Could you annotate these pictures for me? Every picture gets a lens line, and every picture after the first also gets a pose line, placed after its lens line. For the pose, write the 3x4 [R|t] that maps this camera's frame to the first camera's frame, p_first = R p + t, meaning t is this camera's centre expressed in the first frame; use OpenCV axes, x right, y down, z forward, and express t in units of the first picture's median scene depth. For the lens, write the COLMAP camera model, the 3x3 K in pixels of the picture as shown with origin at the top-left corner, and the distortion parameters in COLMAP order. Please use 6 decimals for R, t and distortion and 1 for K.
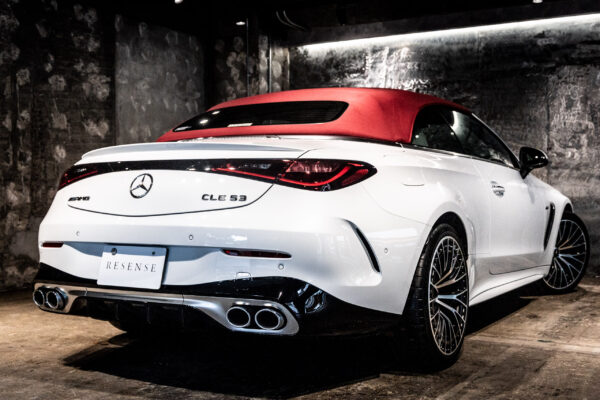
lens RADIAL K [[766.6, 0, 323.6], [0, 766.6, 178.4], [0, 0, 1]] dist [-0.014939, 0.000000]
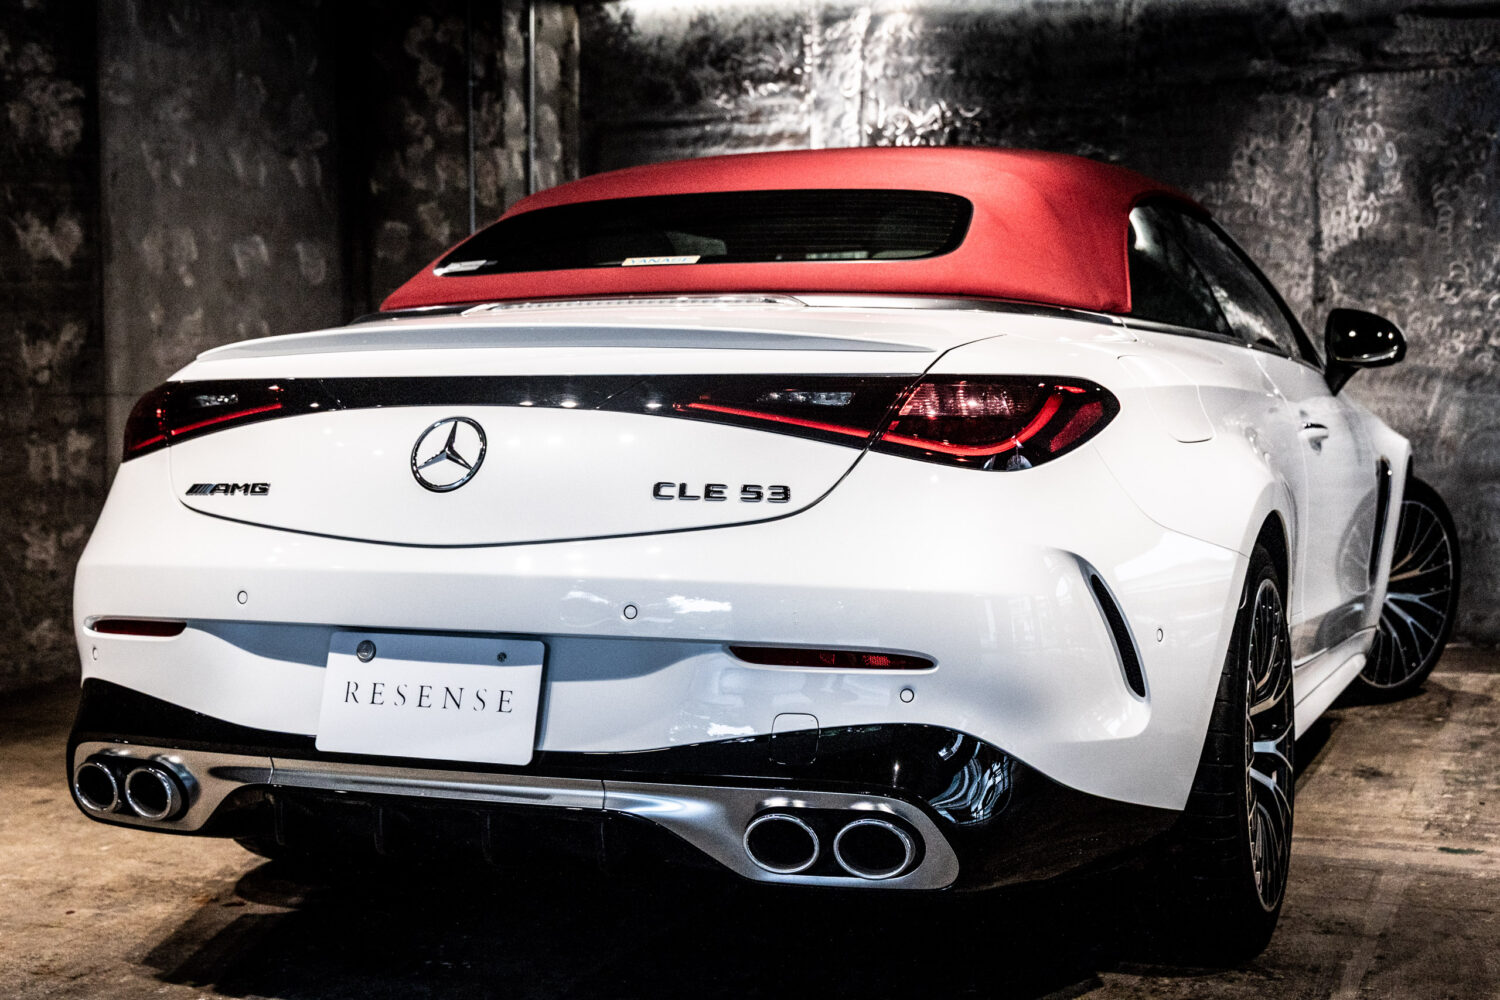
lens RADIAL K [[2110.8, 0, 804.1], [0, 2110.8, 432.4], [0, 0, 1]] dist [-0.002465, 0.000000]
pose [[0.991272, -0.005333, 0.131725, -0.101959], [0.000264, 0.999260, 0.038470, -0.017600], [-0.131833, -0.038100, 0.990540, 0.032588]]
